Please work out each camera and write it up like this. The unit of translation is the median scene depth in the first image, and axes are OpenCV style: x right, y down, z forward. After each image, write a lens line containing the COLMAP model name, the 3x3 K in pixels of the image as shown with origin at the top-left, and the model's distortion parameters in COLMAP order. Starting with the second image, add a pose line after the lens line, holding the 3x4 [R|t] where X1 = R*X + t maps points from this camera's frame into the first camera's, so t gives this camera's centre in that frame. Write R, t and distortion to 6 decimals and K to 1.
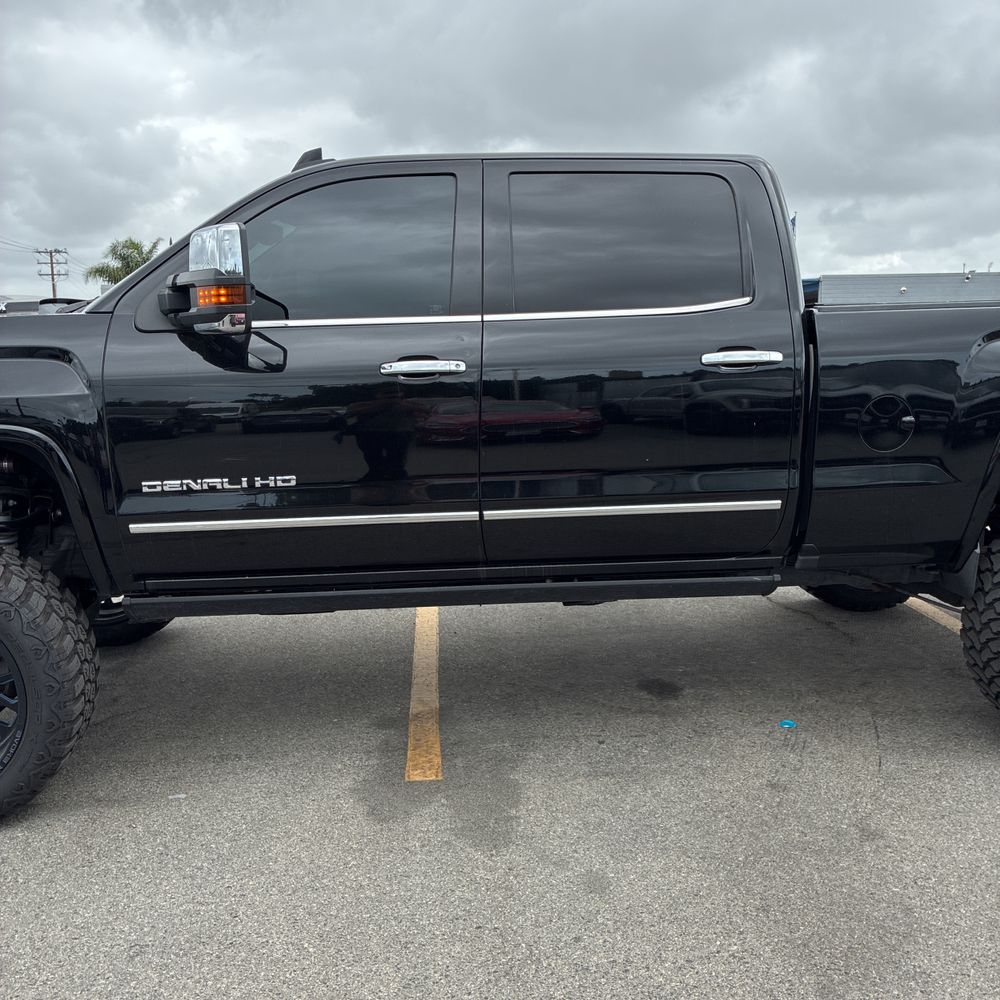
lens RADIAL K [[998.6, 0, 471.3], [0, 998.6, 494.5], [0, 0, 1]] dist [0.005699, 0.008166]
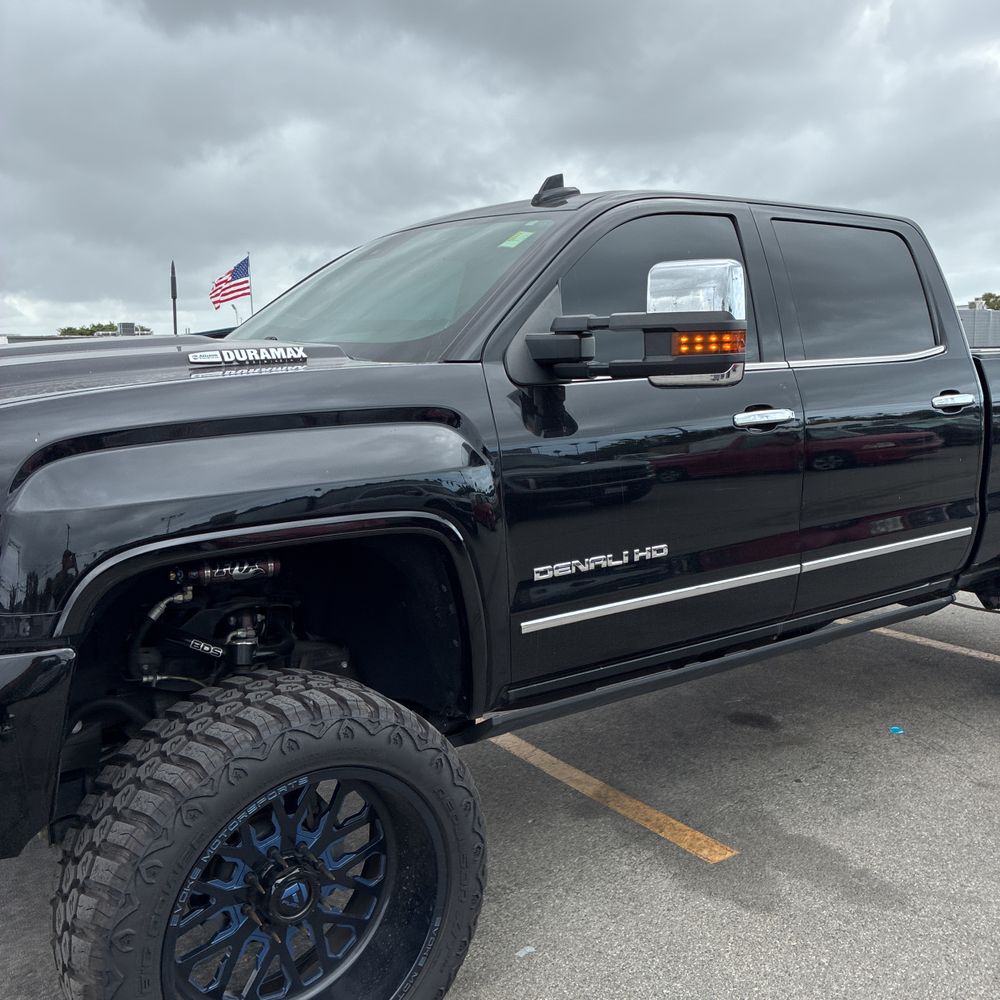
lens RADIAL K [[1019.0, 0, 478.1], [0, 1019.0, 495.8], [0, 0, 1]] dist [0.023598, 0.019378]
pose [[0.859801, -0.067549, 0.506142, -0.754856], [0.086117, 0.996196, -0.013339, -0.061753], [-0.503315, 0.055056, 0.862347, 0.293997]]
